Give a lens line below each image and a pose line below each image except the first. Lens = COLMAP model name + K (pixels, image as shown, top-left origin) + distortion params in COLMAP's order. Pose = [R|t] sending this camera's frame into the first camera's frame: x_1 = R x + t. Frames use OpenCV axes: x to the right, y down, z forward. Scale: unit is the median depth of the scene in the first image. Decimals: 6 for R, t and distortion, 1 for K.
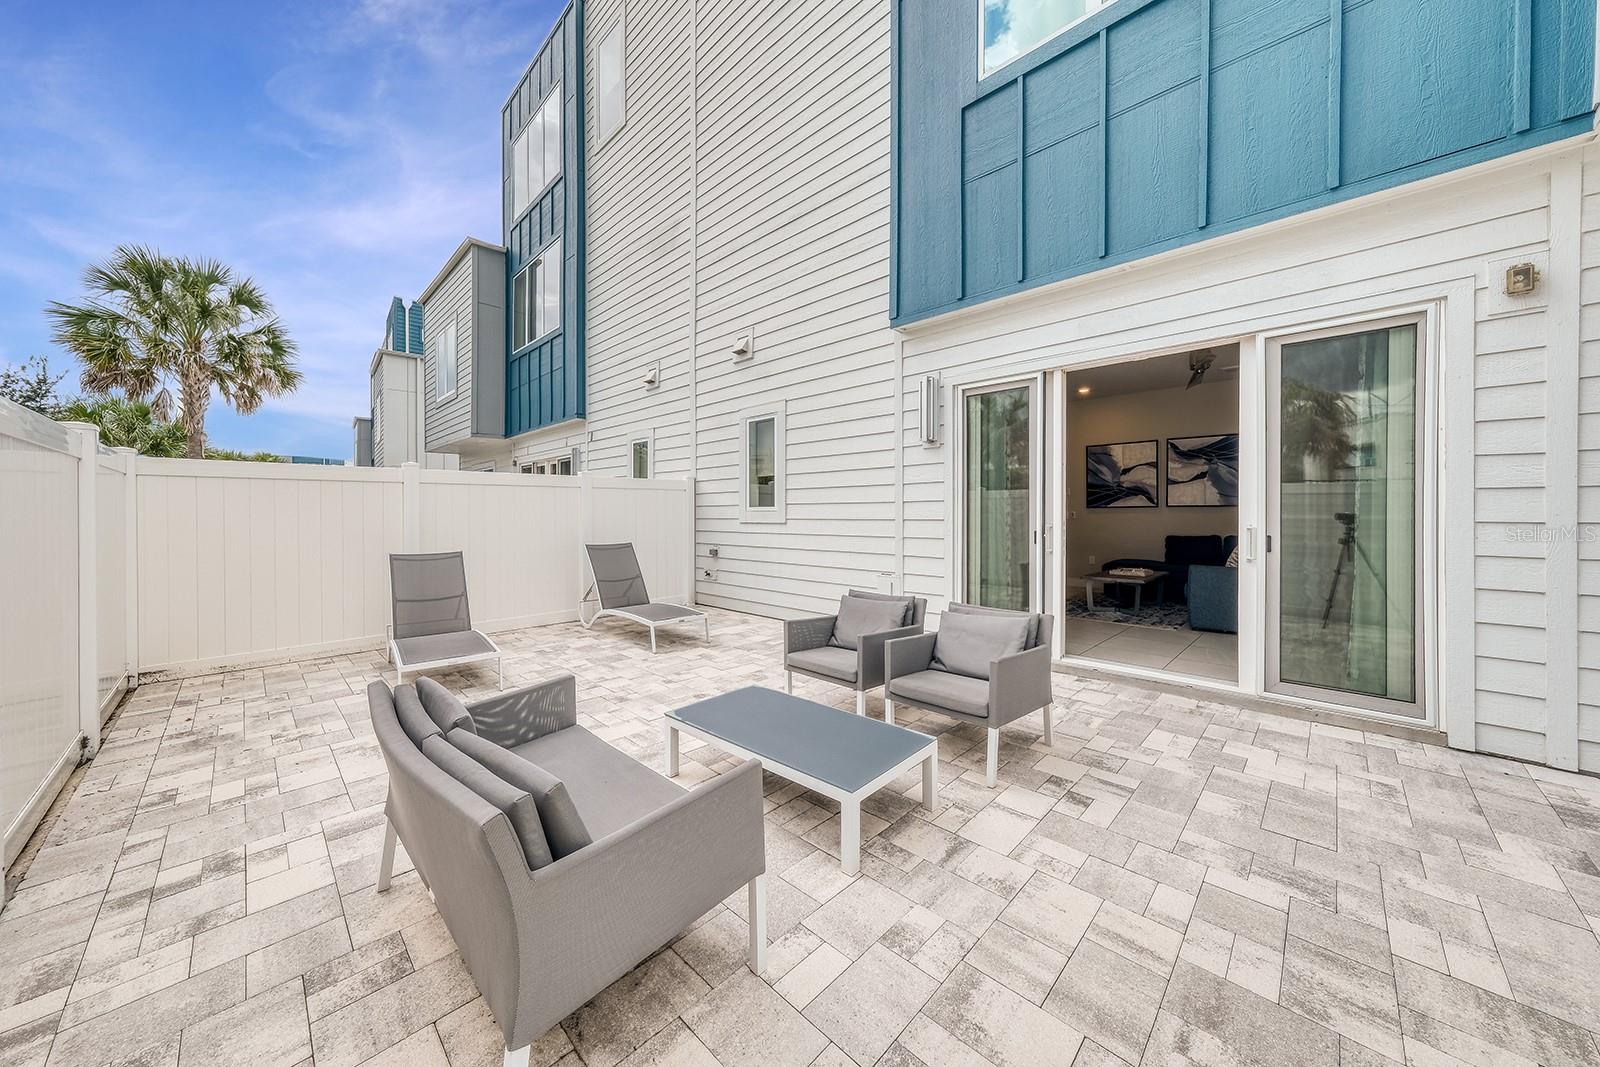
lens RADIAL K [[541.1, 0, 817.2], [0, 541.1, 515.6], [0, 0, 1]] dist [-0.003563, 0.002714]
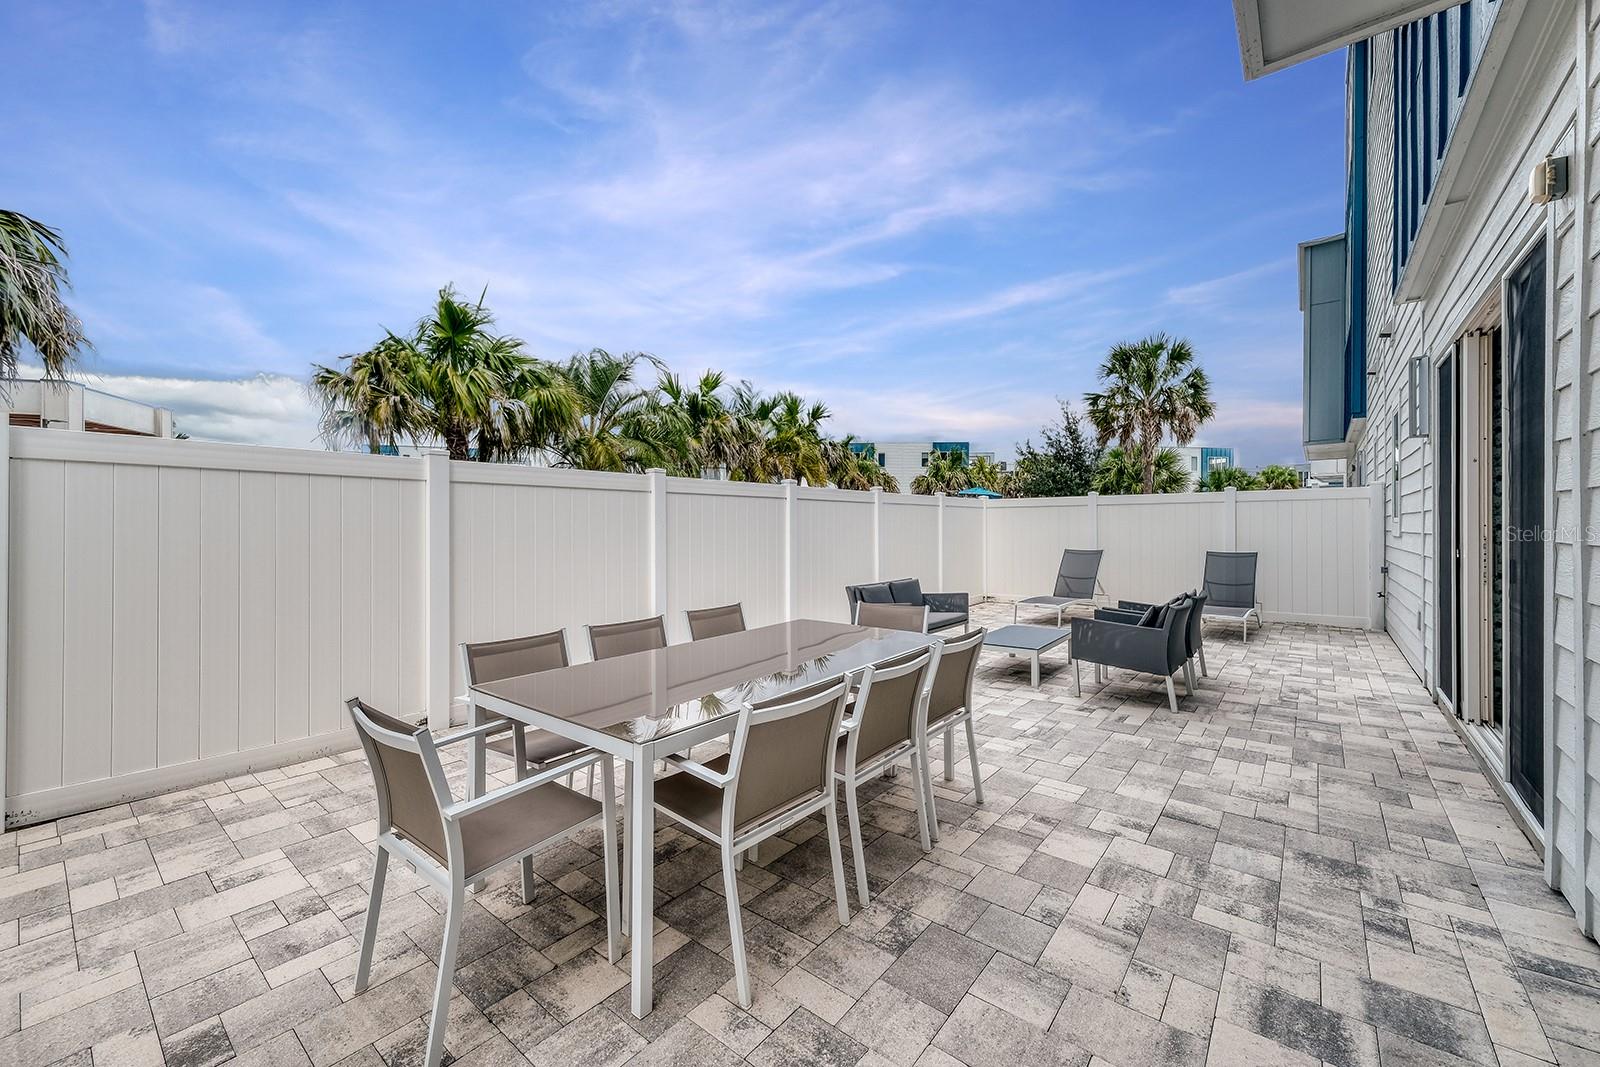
lens RADIAL K [[647.5, 0, 809.2], [0, 647.5, 525.7], [0, 0, 1]] dist [-0.004779, 0.000405]
pose [[0.094227, 0.001541, -0.995550, 1.507165], [-0.002632, 0.999996, 0.001299, -0.004183], [0.995547, 0.002498, 0.094230, 0.019348]]
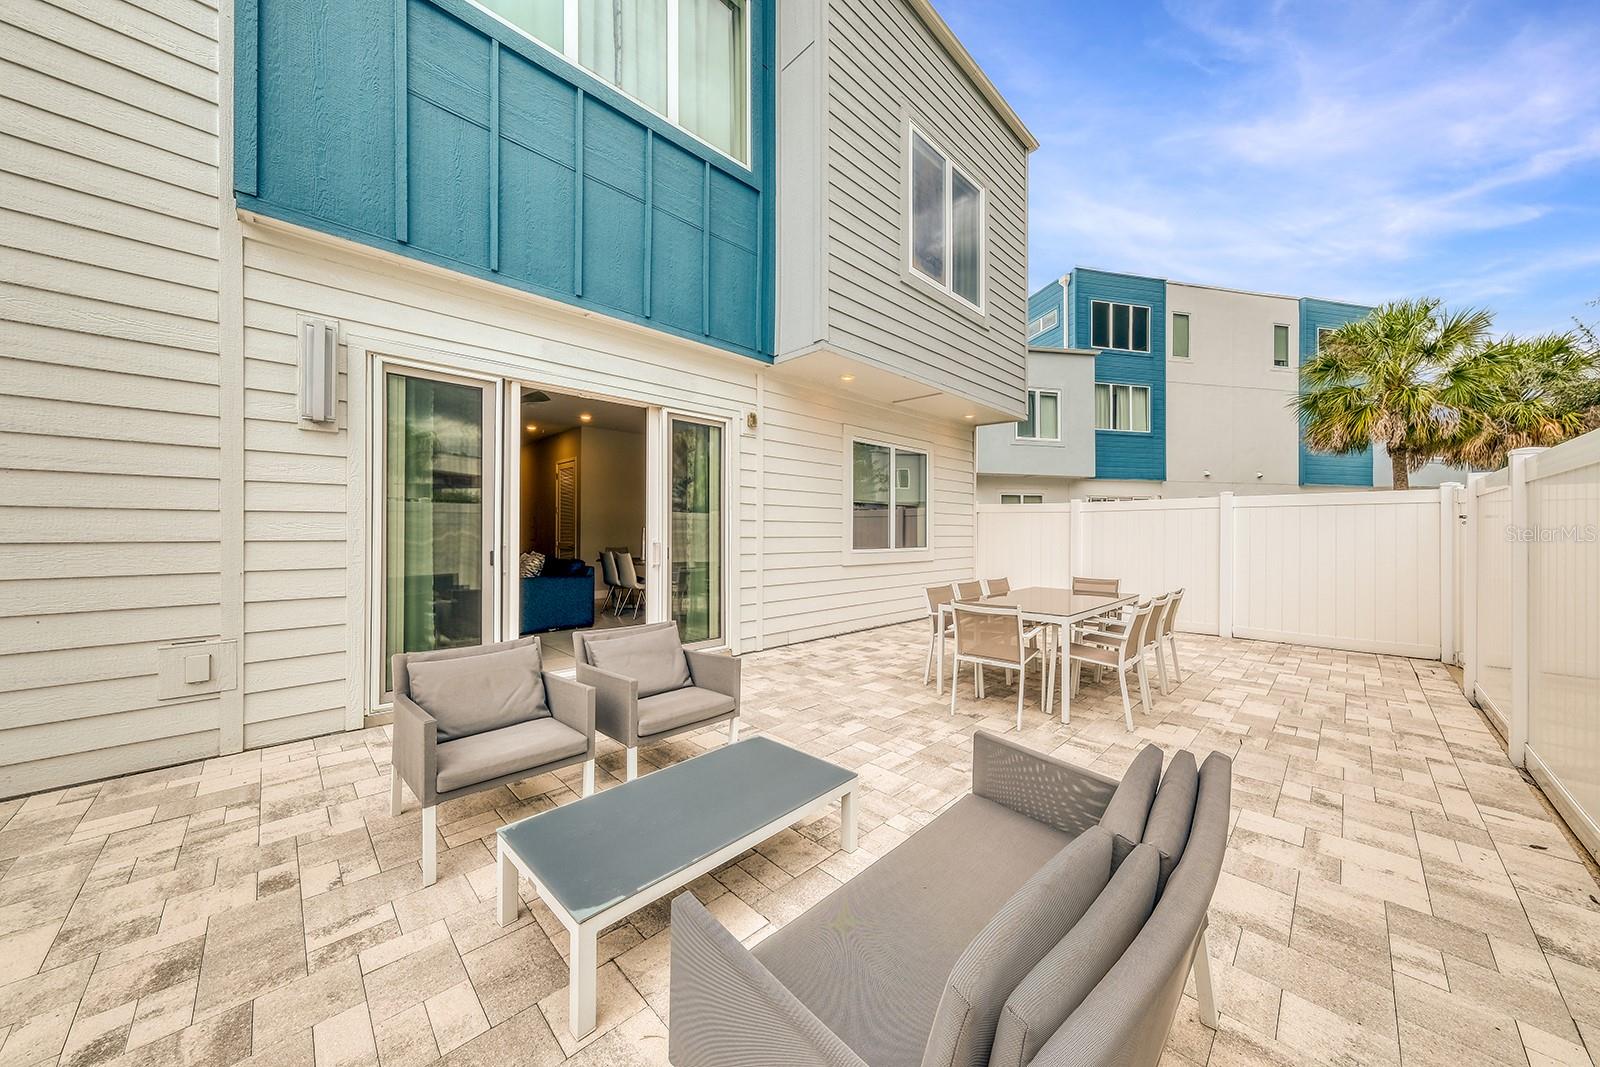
lens RADIAL K [[541.1, 0, 783.9], [0, 541.1, 529.9], [0, 0, 1]] dist [-0.003563, 0.002714]
pose [[0.066041, 0.003304, 0.997811, -0.580415], [-0.001927, 0.999993, -0.003184, -0.006384], [-0.997815, -0.001713, 0.066046, 0.566209]]
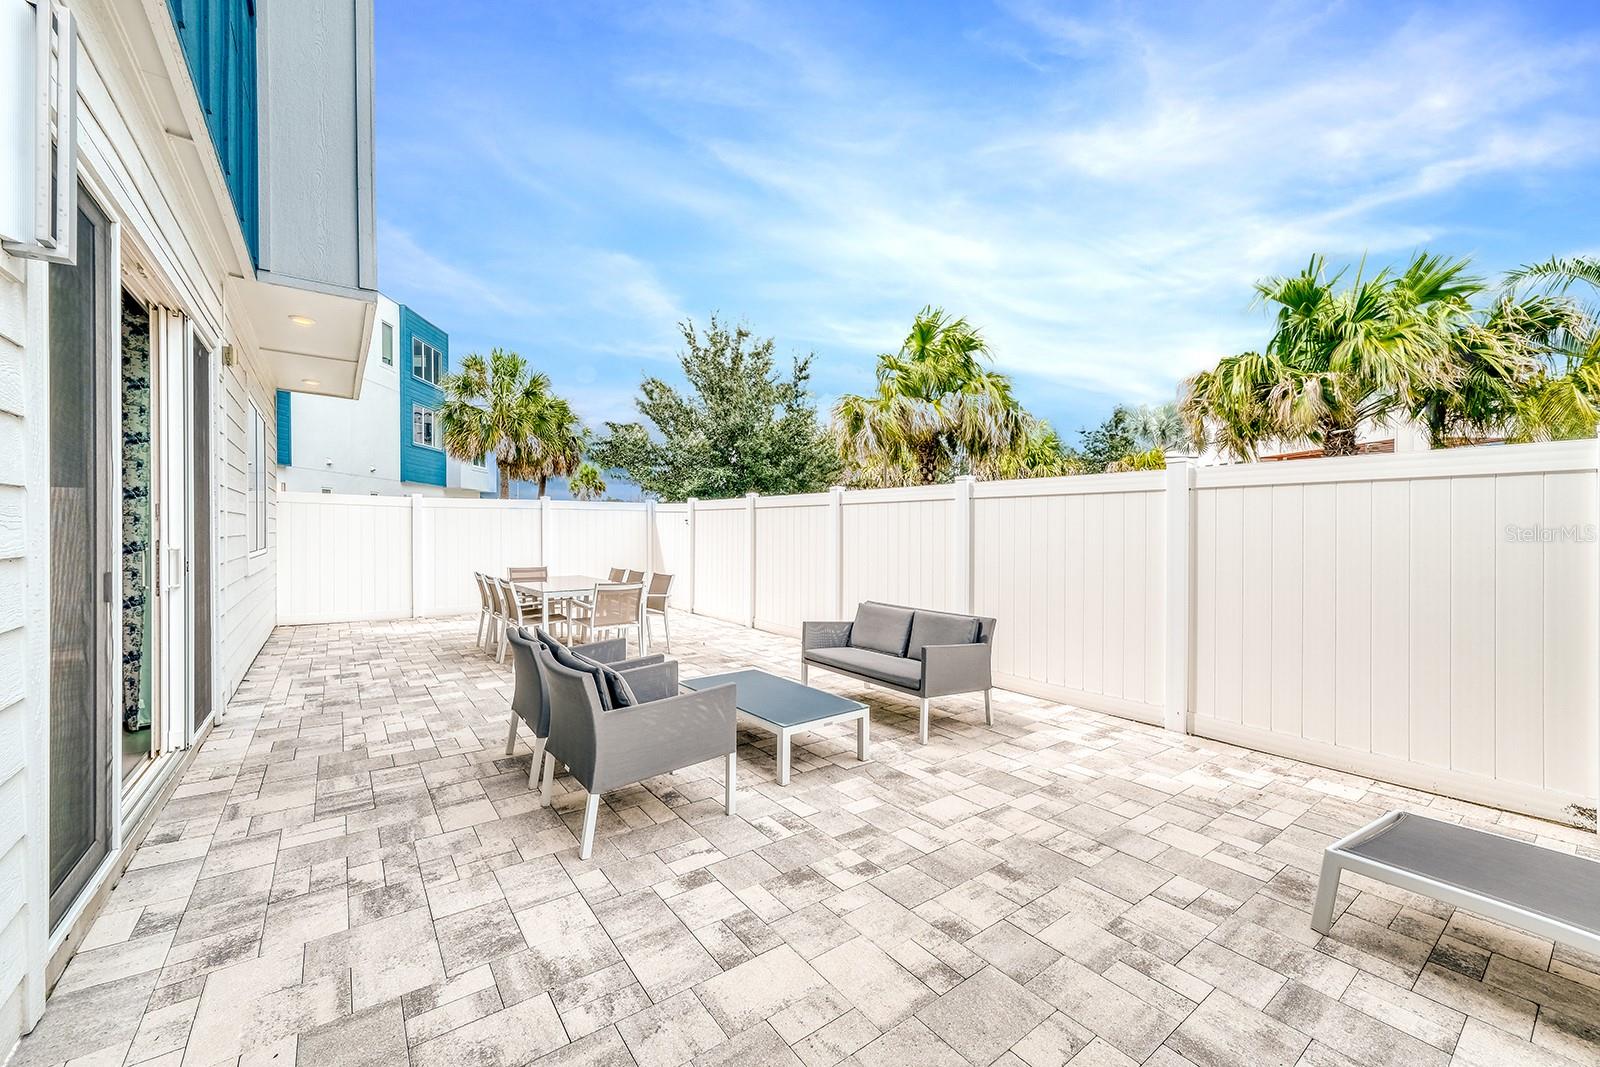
lens RADIAL K [[647.5, 0, 809.1], [0, 647.5, 536.1], [0, 0, 1]] dist [-0.004779, 0.000405]
pose [[-0.985044, -0.002363, 0.172288, -0.290521], [-0.001237, 0.999977, 0.006647, -0.002343], [-0.172300, 0.006335, -0.985024, 1.753758]]
